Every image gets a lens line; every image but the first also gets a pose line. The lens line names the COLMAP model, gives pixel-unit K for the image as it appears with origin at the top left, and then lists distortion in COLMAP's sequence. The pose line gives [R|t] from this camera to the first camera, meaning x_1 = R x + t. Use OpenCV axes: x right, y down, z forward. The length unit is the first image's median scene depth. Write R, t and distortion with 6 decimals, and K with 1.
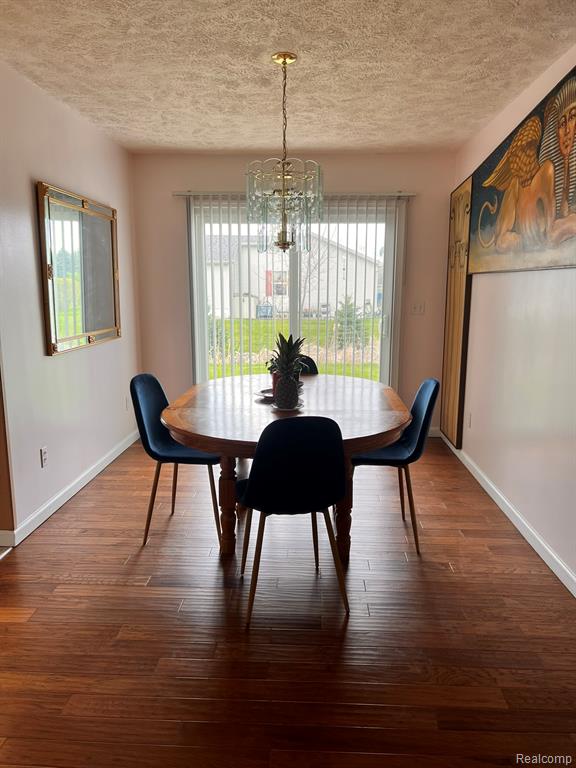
lens RADIAL K [[581.6, 0, 288.0], [0, 581.6, 384.0], [0, 0, 1]] dist [0.023475, -0.009375]
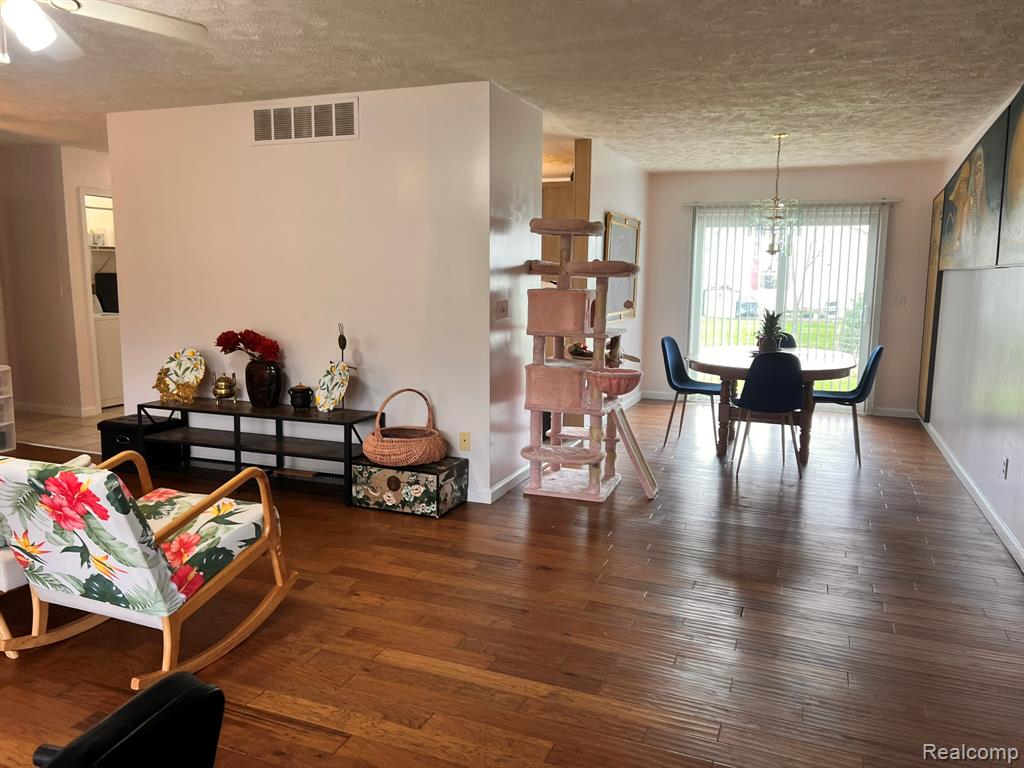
lens RADIAL K [[776.8, 0, 502.3], [0, 776.8, 380.8], [0, 0, 1]] dist [0.069539, -0.089025]
pose [[0.942658, 0.052723, -0.329570, 0.015639], [-0.063820, 0.997698, -0.022935, 0.148175], [0.327602, 0.042653, 0.943853, -0.908039]]
